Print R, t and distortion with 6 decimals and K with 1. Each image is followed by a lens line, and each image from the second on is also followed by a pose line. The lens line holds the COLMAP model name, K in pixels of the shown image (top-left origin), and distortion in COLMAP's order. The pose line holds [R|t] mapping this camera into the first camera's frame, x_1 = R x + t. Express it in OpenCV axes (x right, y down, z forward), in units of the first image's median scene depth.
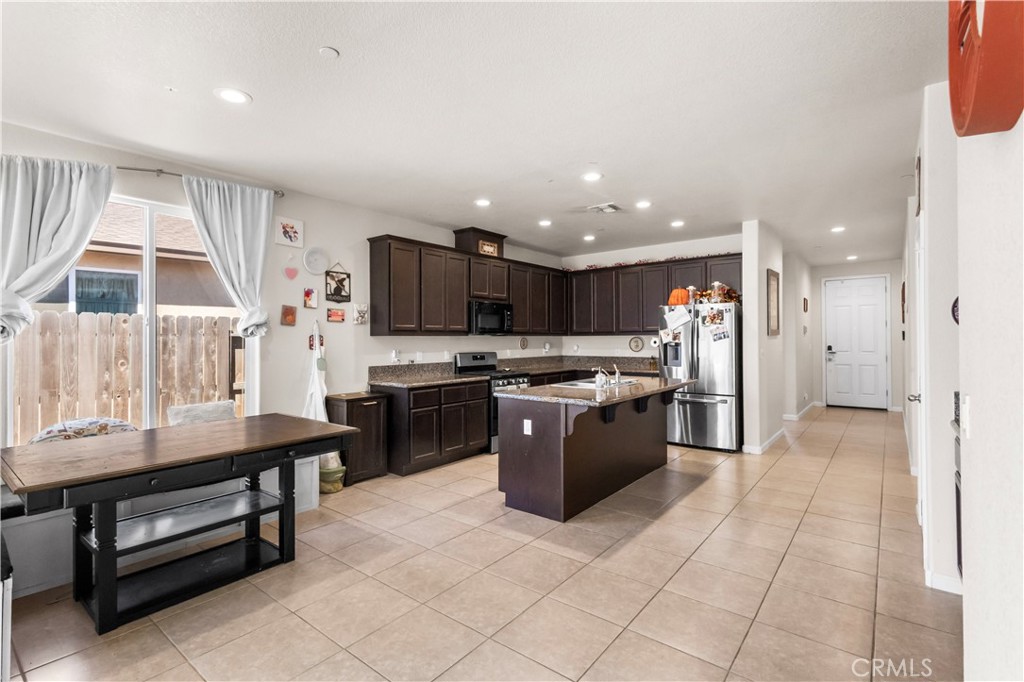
lens RADIAL K [[473.1, 0, 504.3], [0, 473.1, 341.4], [0, 0, 1]] dist [0.005604, 0.000222]
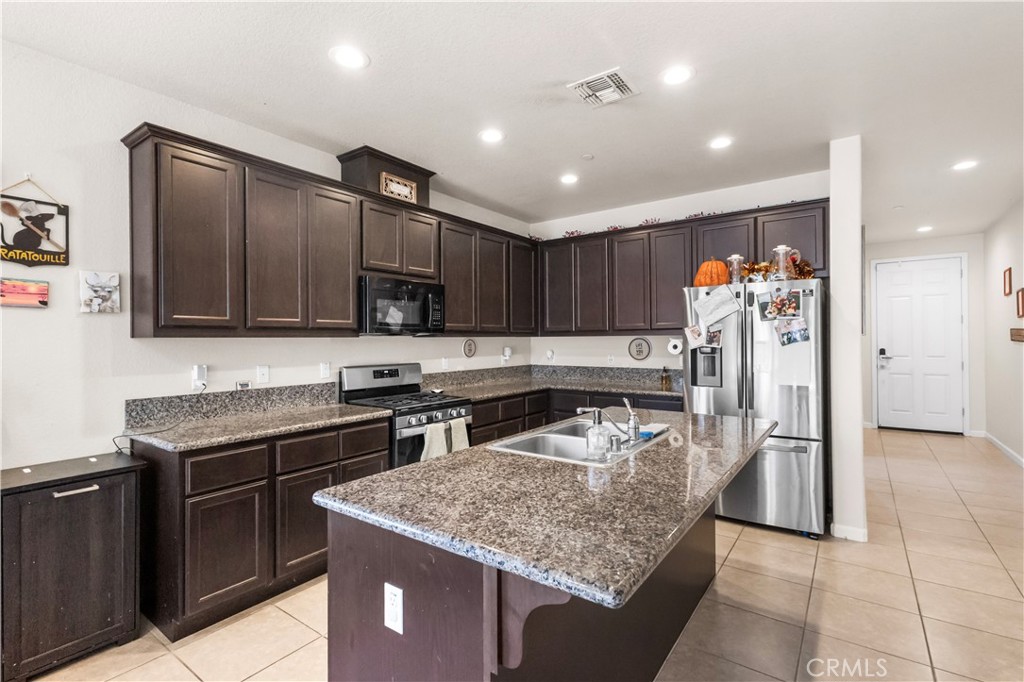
lens RADIAL K [[474.3, 0, 505.9], [0, 474.3, 339.1], [0, 0, 1]] dist [0.004446, -0.000132]
pose [[0.998816, -0.002107, 0.048609, 0.074782], [0.002371, 0.999983, -0.005374, -0.005814], [-0.048597, 0.005483, 0.998803, 0.433355]]
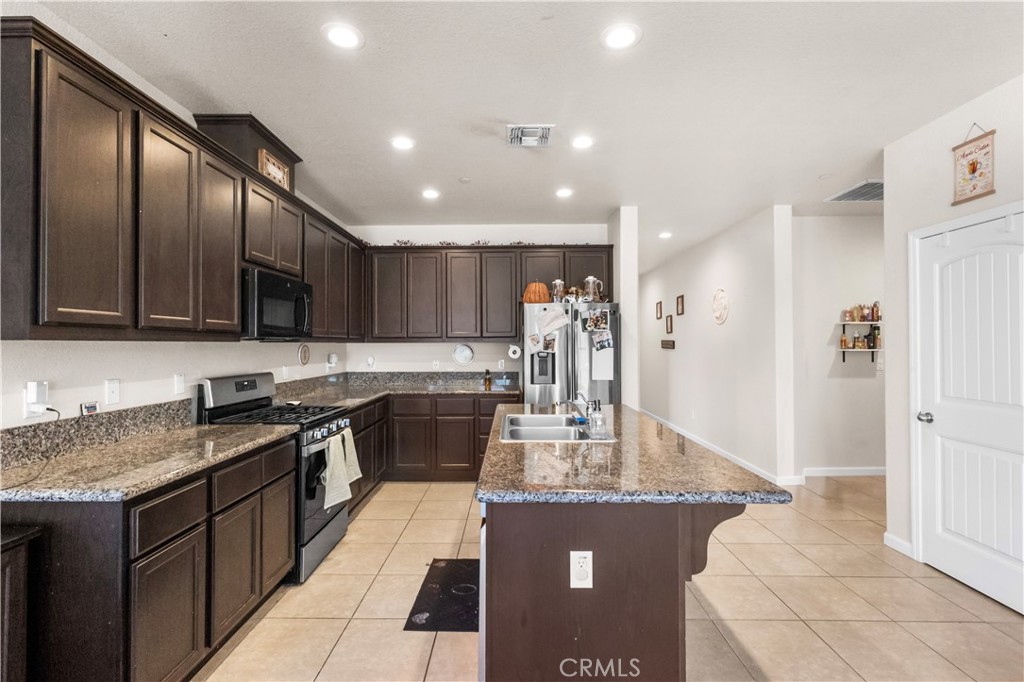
lens RADIAL K [[474.7, 0, 507.9], [0, 474.7, 342.1], [0, 0, 1]] dist [0.001522, -0.000143]
pose [[0.781395, 0.006665, 0.624001, -0.166596], [0.001539, 0.999919, -0.012608, -0.004974], [-0.624034, 0.010812, 0.781322, 0.475431]]
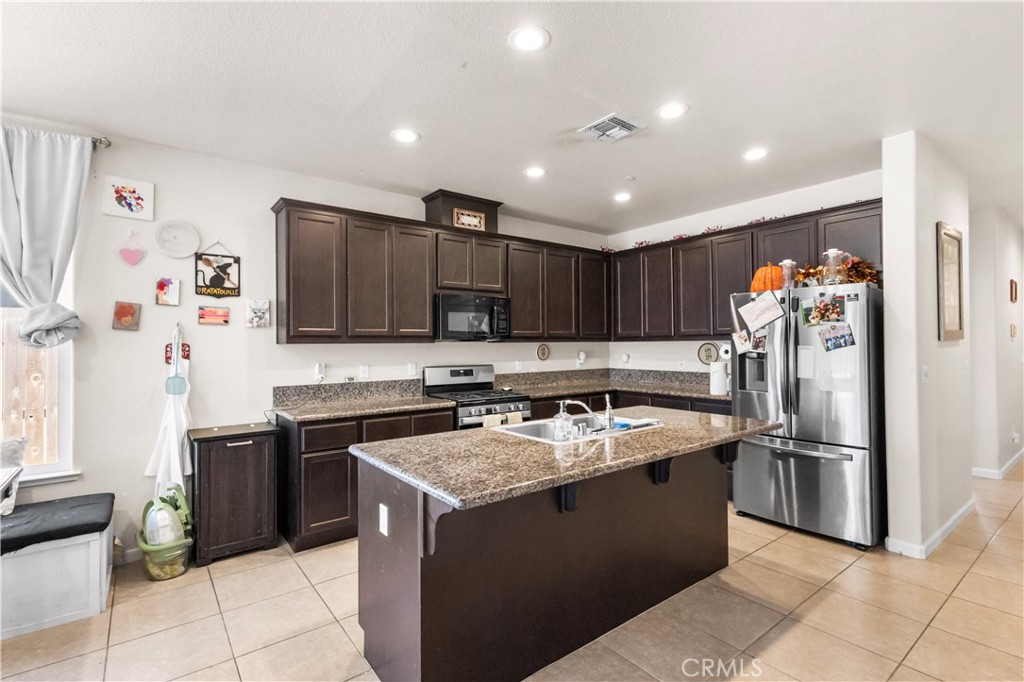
lens RADIAL K [[473.1, 0, 504.3], [0, 473.1, 341.4], [0, 0, 1]] dist [0.005604, 0.000222]
pose [[0.970828, -0.003952, -0.239744, 0.200626], [0.001637, 0.999950, -0.009854, -0.006927], [0.239771, 0.009174, 0.970786, 0.344827]]
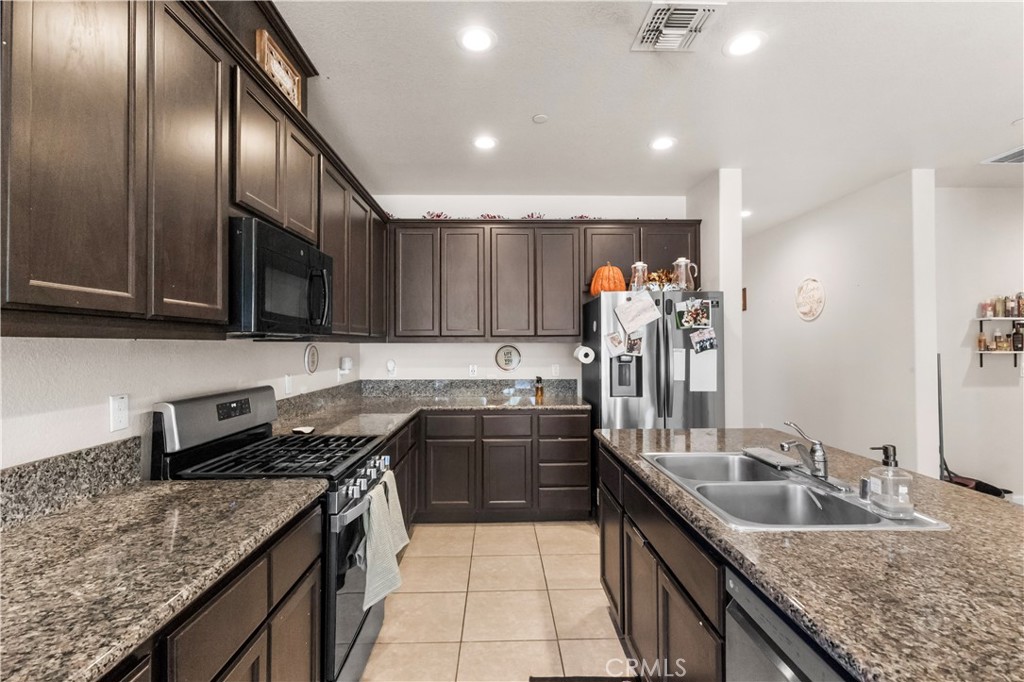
lens RADIAL K [[475.5, 0, 512.0], [0, 475.5, 341.0], [0, 0, 1]] dist [0.000623, -0.000245]
pose [[0.756829, 0.009797, 0.653540, -0.134765], [0.001346, 0.999862, -0.016547, -0.006392], [-0.653612, 0.013403, 0.756711, 0.693733]]
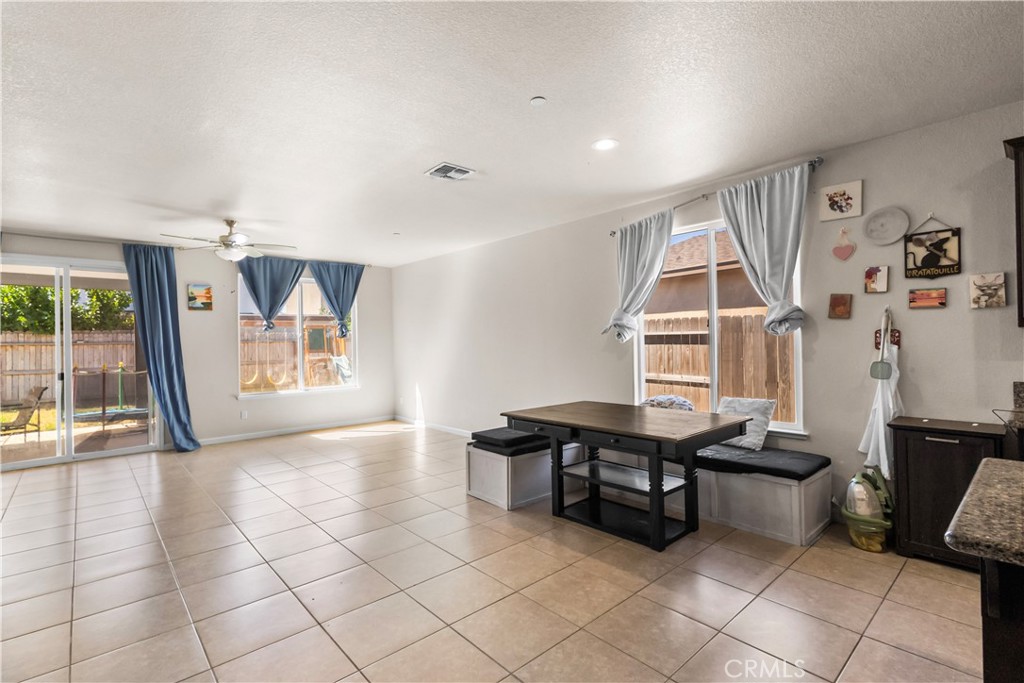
lens RADIAL K [[474.3, 0, 505.9], [0, 474.3, 339.6], [0, 0, 1]] dist [0.004446, -0.000132]
pose [[-0.165696, 0.004240, -0.986168, 0.332128], [0.012702, 0.999917, 0.002164, -0.005160], [0.986095, -0.012168, -0.165736, 0.442879]]
